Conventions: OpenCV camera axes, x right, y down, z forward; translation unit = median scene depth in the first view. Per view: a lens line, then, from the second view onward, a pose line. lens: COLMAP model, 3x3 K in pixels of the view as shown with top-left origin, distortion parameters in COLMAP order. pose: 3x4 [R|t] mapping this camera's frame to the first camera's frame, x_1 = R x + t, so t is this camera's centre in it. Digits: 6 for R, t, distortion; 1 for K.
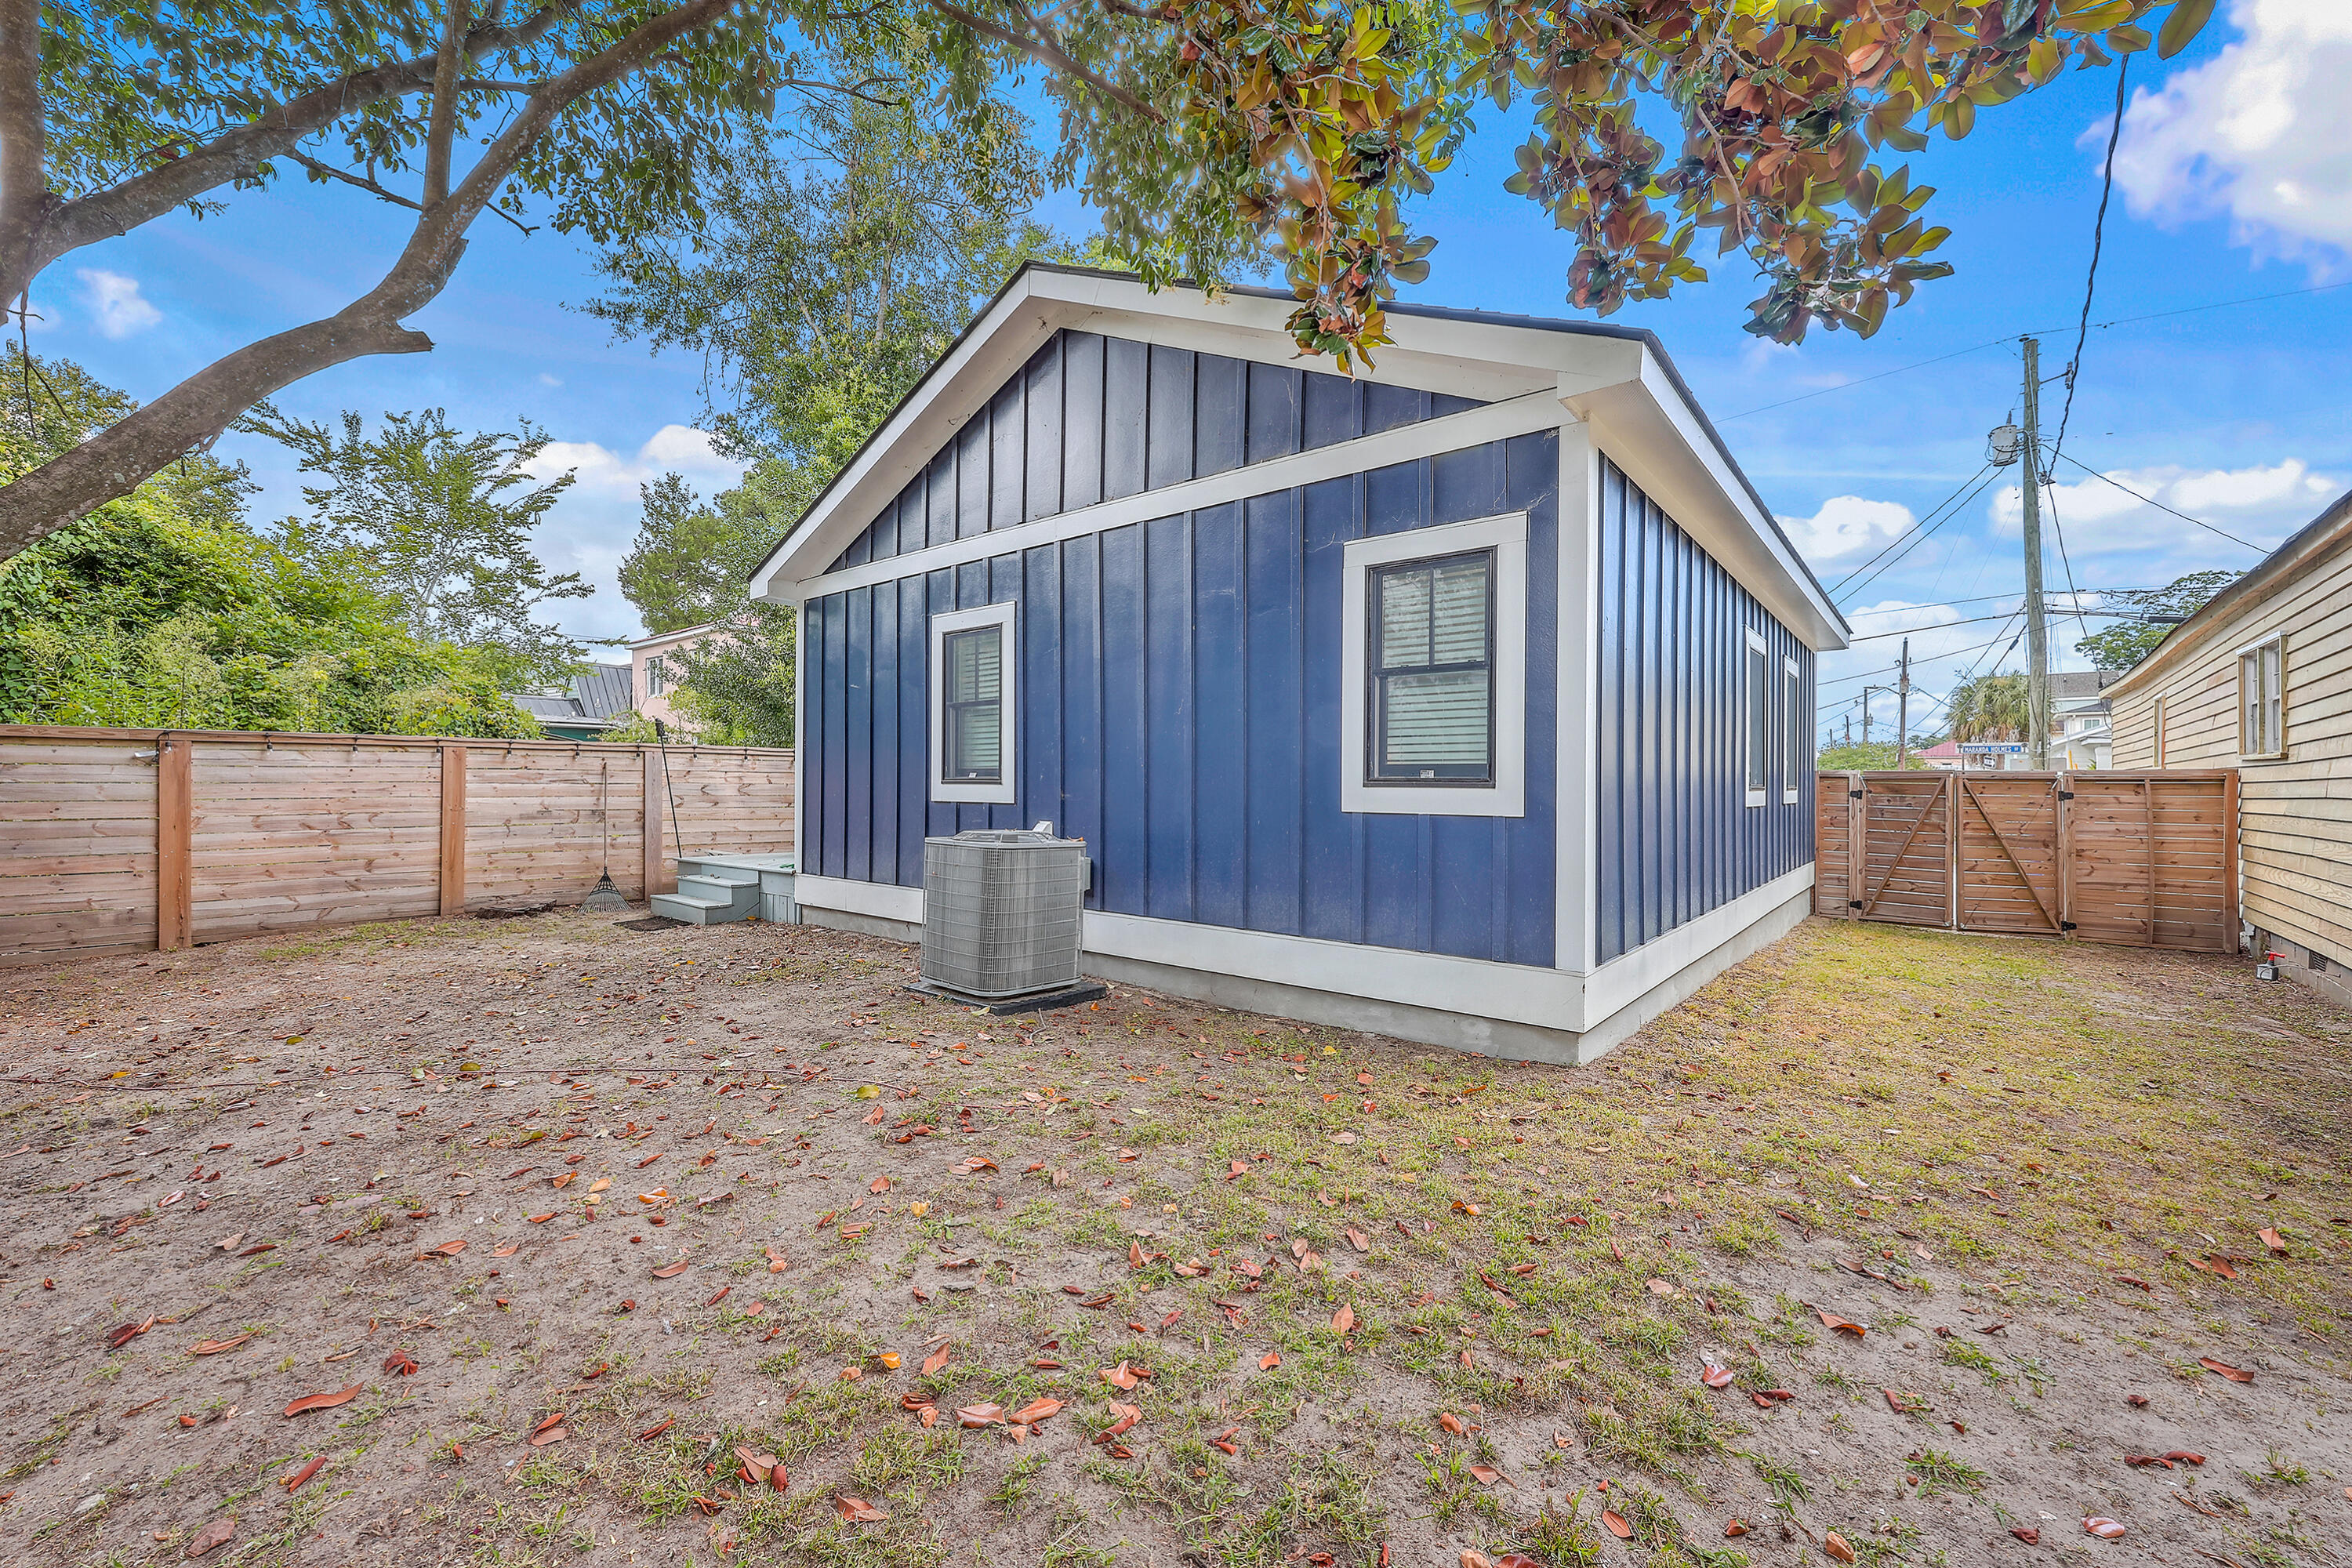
lens RADIAL K [[954.2, 0, 1169.5], [0, 954.2, 784.0], [0, 0, 1]] dist [0.002178, 0.000343]
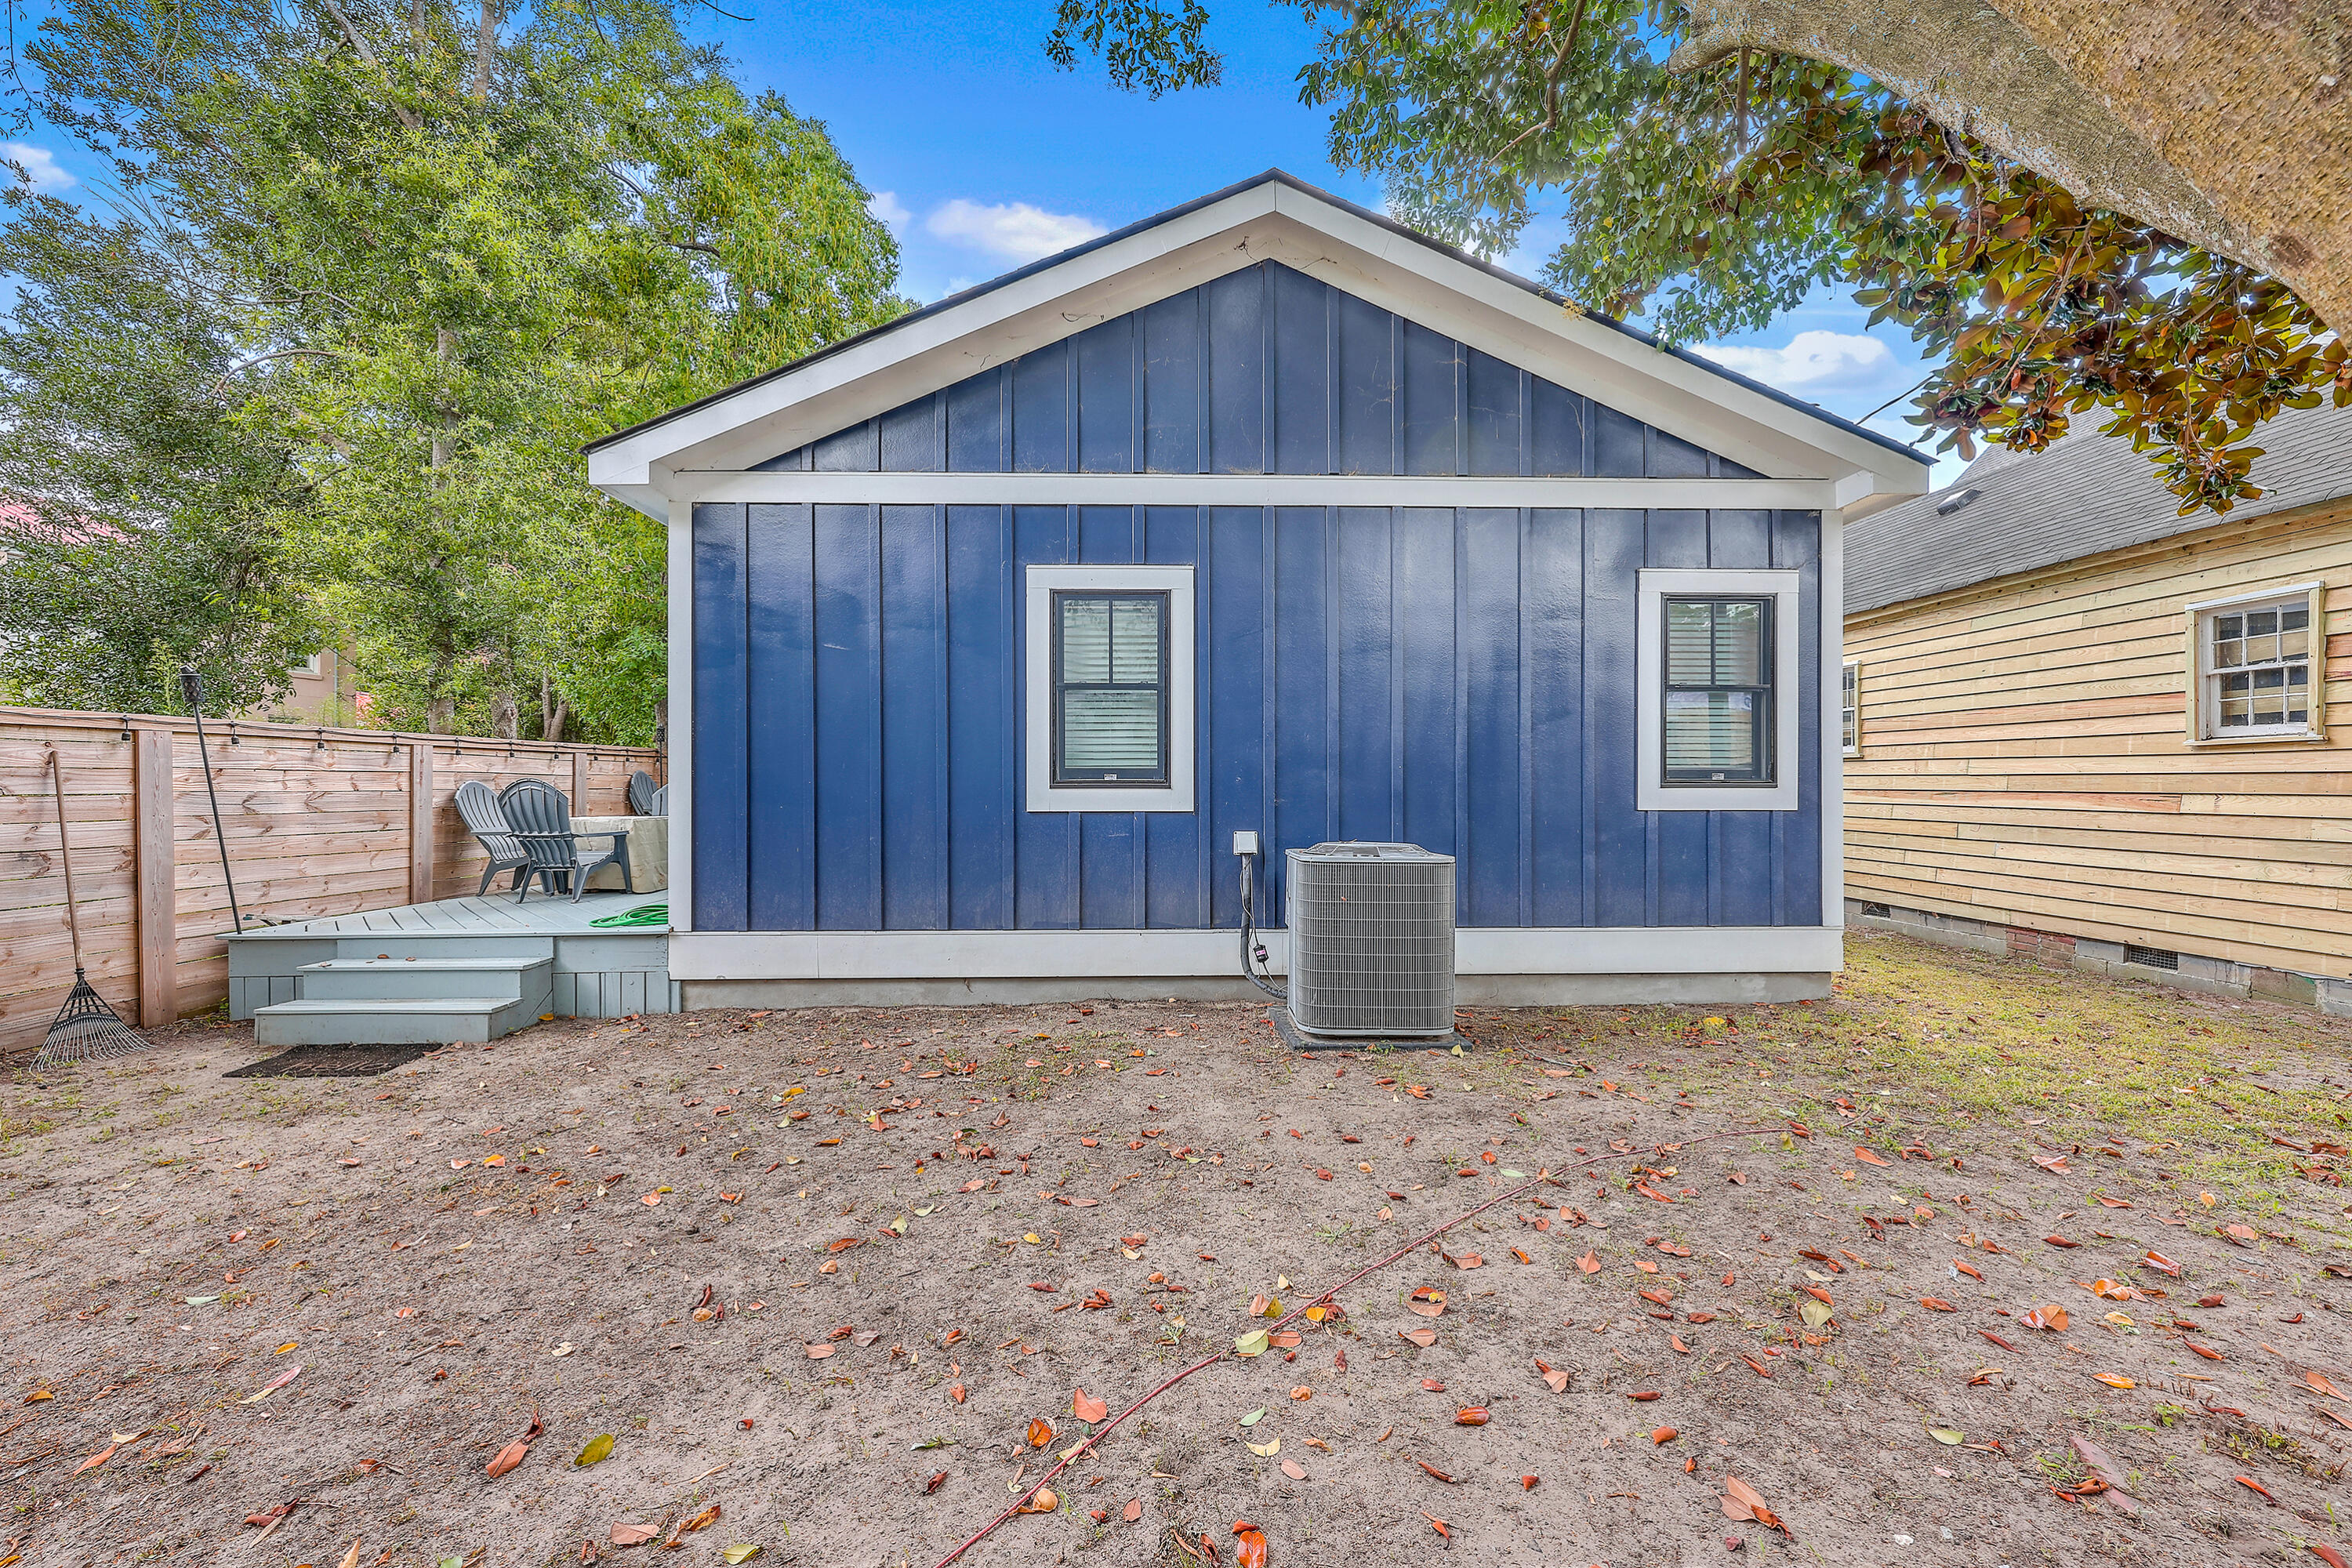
lens RADIAL K [[954.2, 0, 1178.9], [0, 954.2, 791.3], [0, 0, 1]] dist [0.002178, 0.000343]
pose [[0.746855, -0.013040, 0.664859, -0.701933], [0.006108, 0.999900, 0.012749, -0.007812], [-0.664959, -0.005460, 0.746860, 0.382005]]
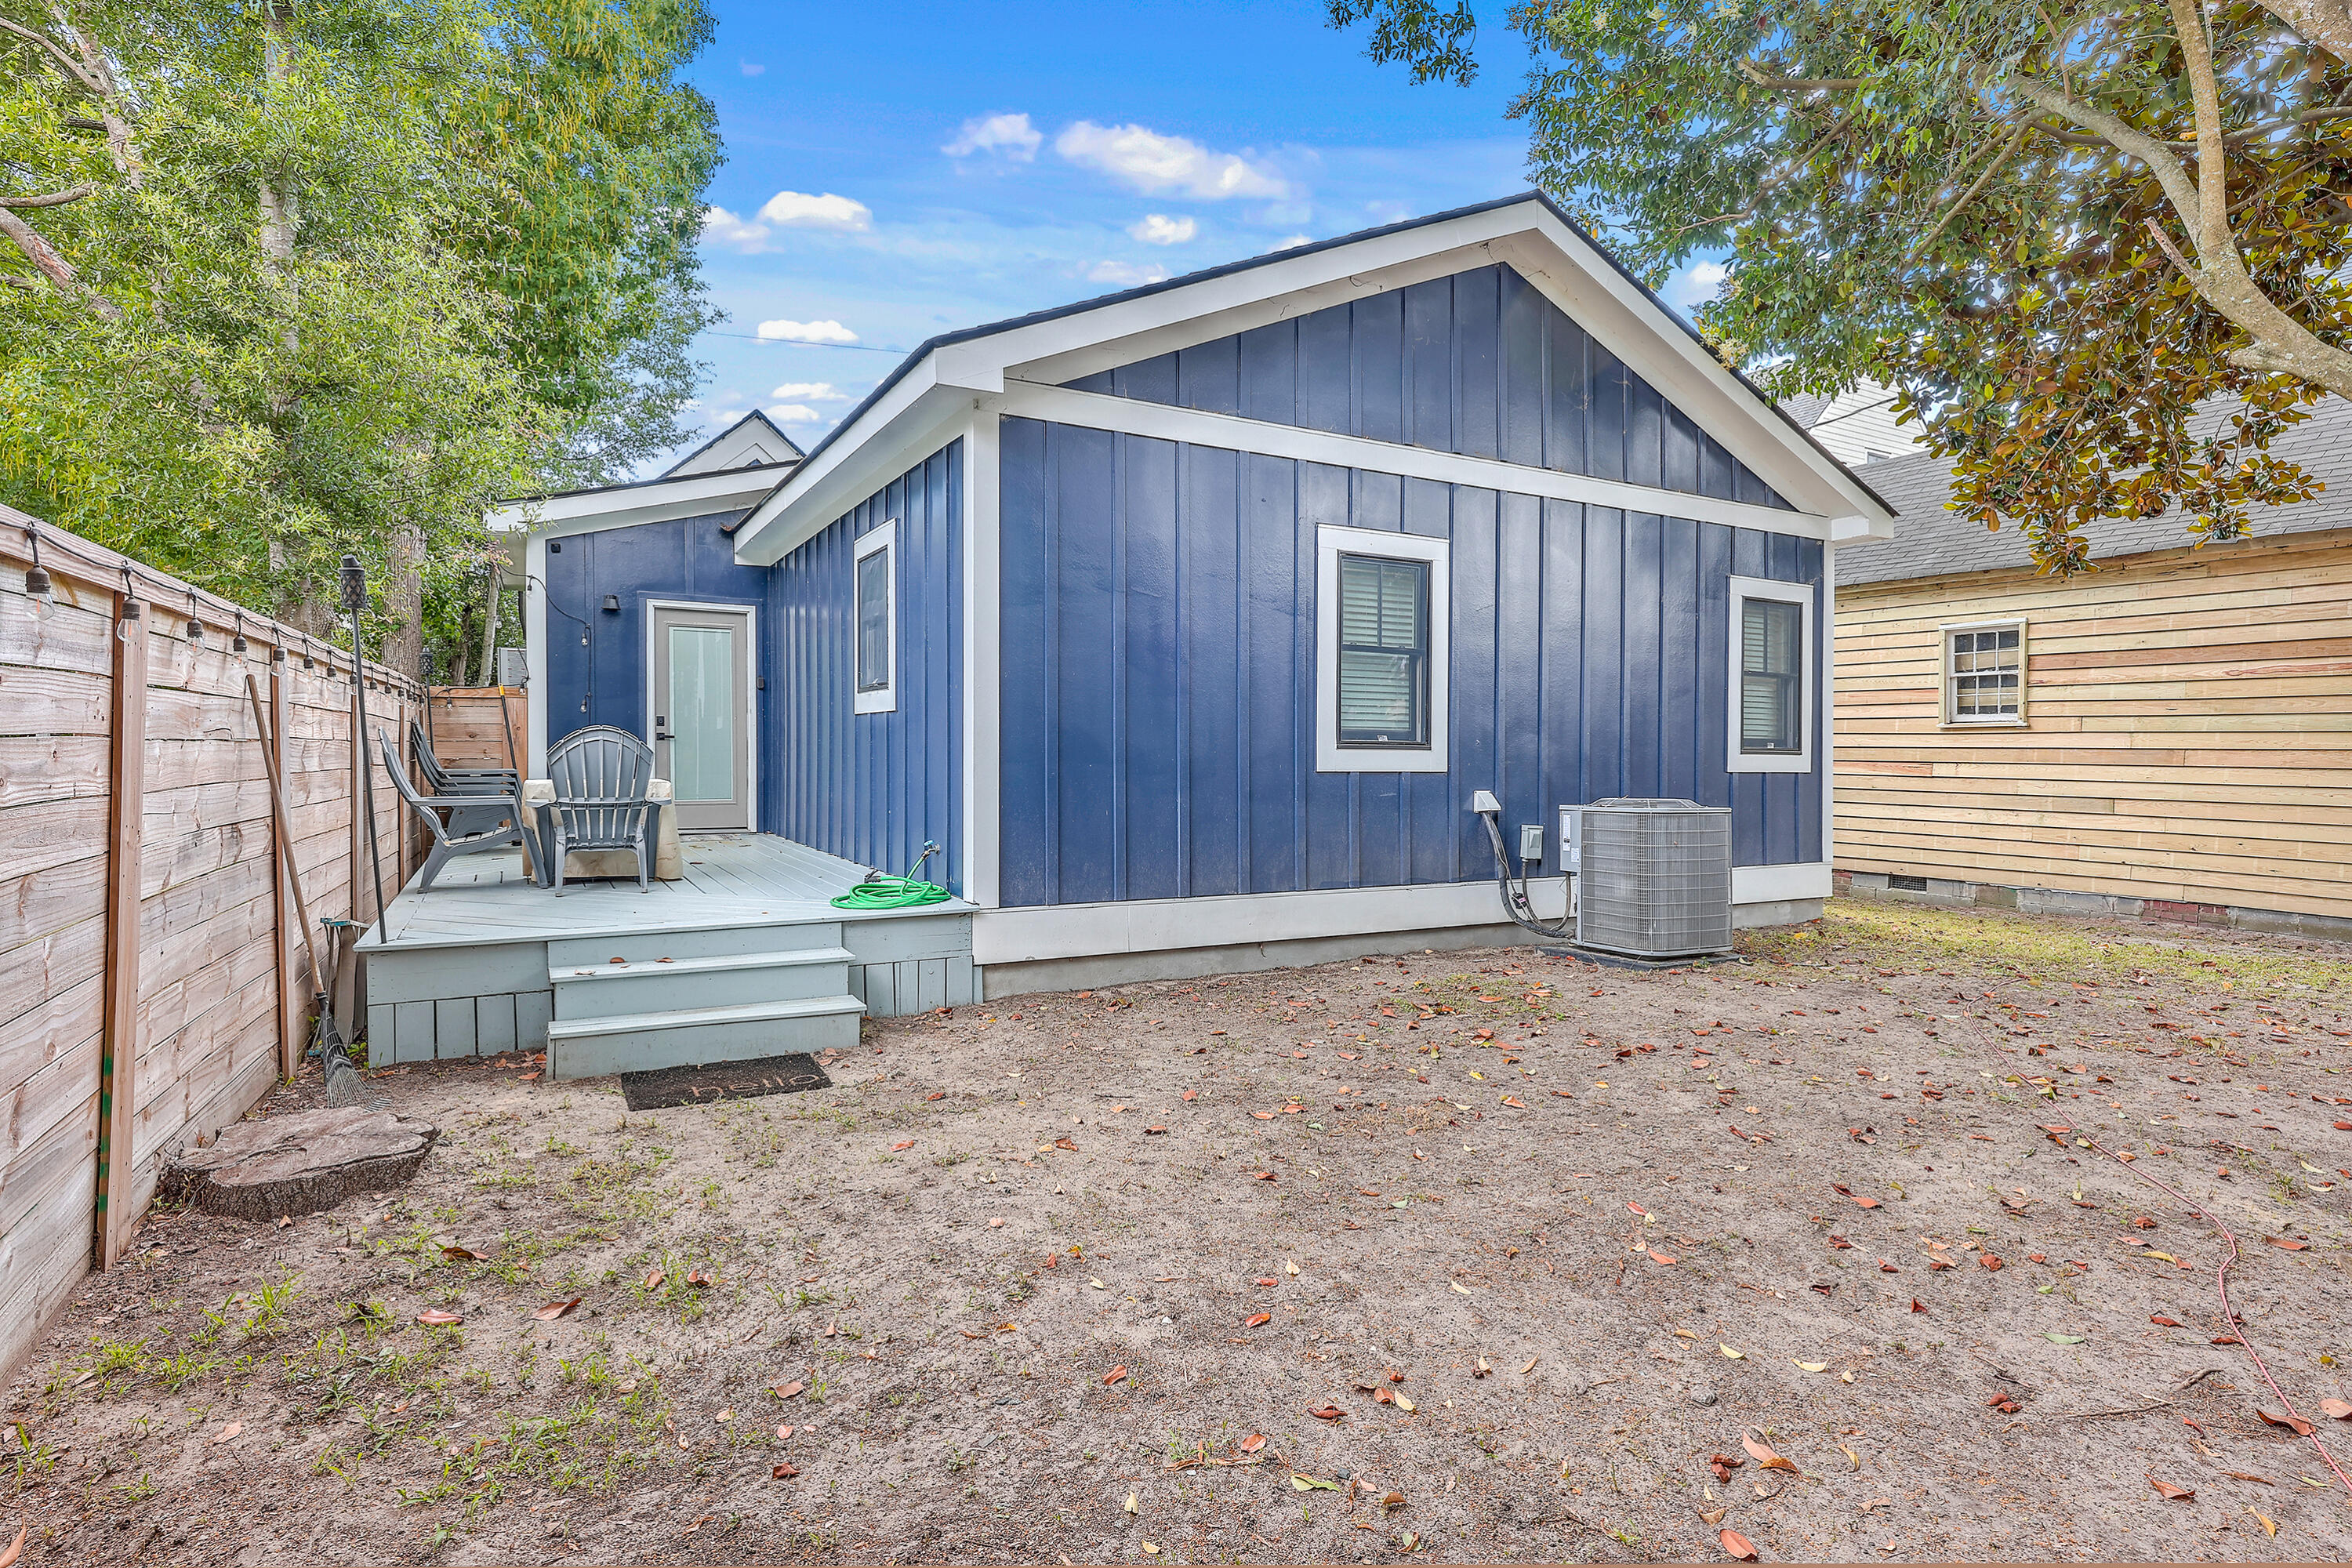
lens RADIAL K [[1202.6, 0, 1192.0], [0, 1202.6, 766.4], [0, 0, 1]] dist [0.001785, -0.000379]
pose [[0.357696, -0.017189, 0.933680, -1.242016], [-0.010708, 0.999689, 0.022507, -0.007501], [-0.933777, -0.018049, 0.357401, 0.803149]]
